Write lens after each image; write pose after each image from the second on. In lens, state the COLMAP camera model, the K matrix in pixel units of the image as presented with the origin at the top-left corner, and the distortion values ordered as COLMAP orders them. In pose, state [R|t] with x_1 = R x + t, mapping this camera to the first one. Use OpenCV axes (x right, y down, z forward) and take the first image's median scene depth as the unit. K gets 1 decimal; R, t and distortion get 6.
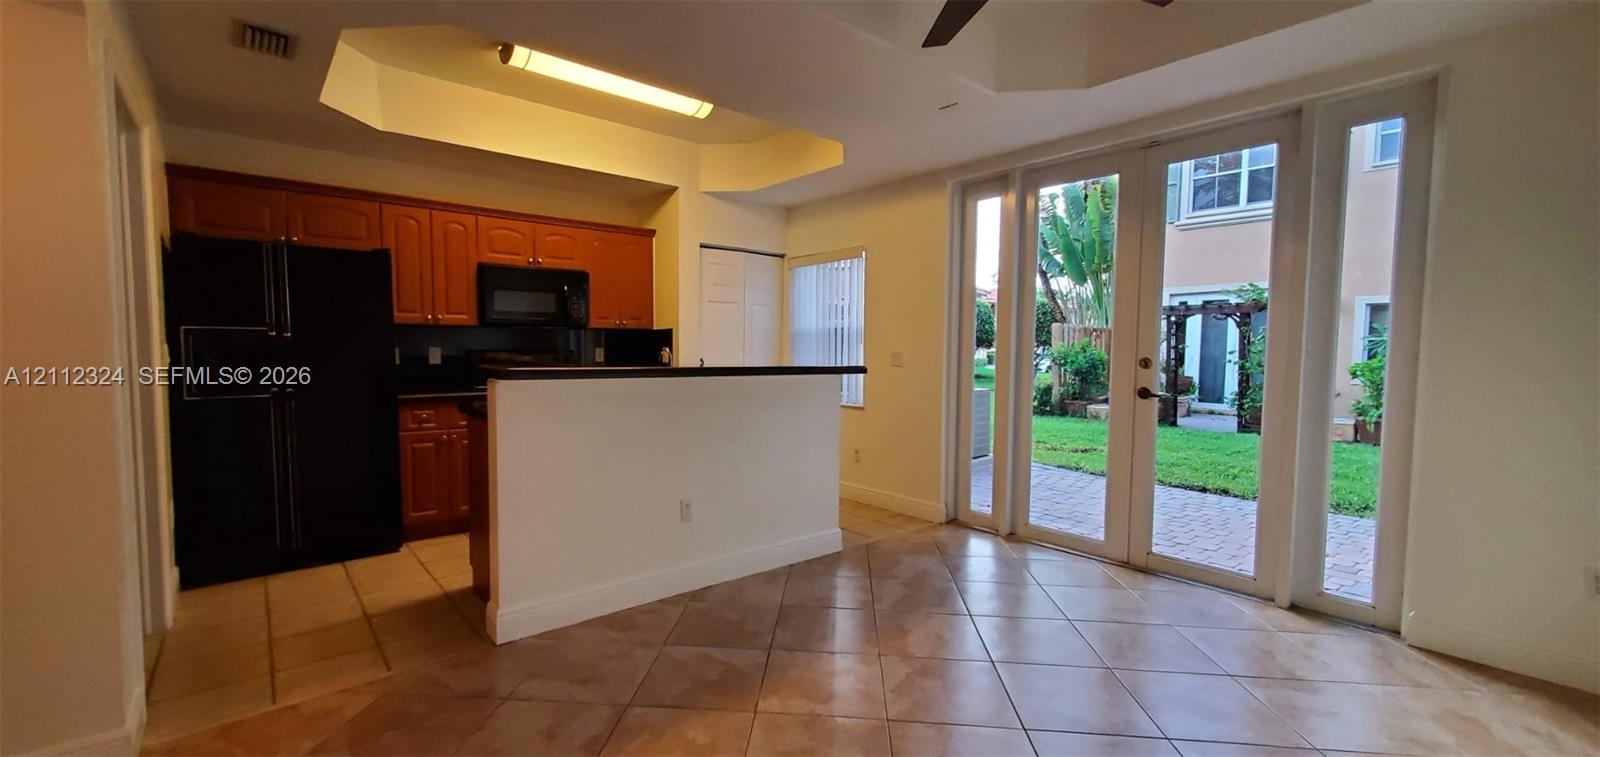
lens RADIAL K [[632.5, 0, 774.4], [0, 632.5, 383.5], [0, 0, 1]] dist [-0.001144, -0.000118]
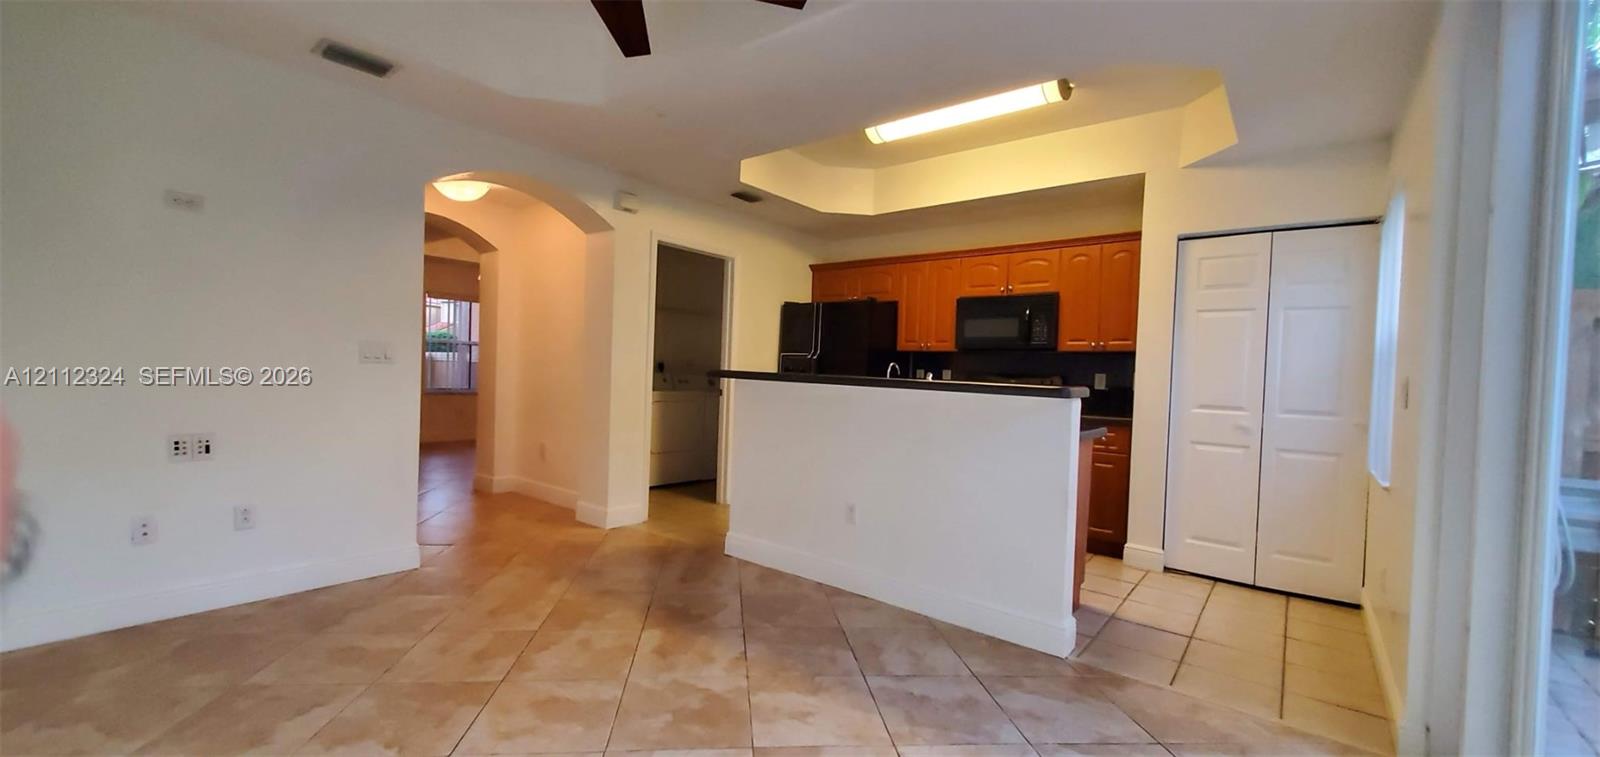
lens RADIAL K [[632.5, 0, 774.4], [0, 632.5, 383.5], [0, 0, 1]] dist [-0.001144, -0.000118]
pose [[0.178429, 0.021831, -0.983711, 0.642893], [-0.087137, 0.996176, 0.006302, -0.010362], [0.980087, 0.084593, 0.179649, 0.480425]]
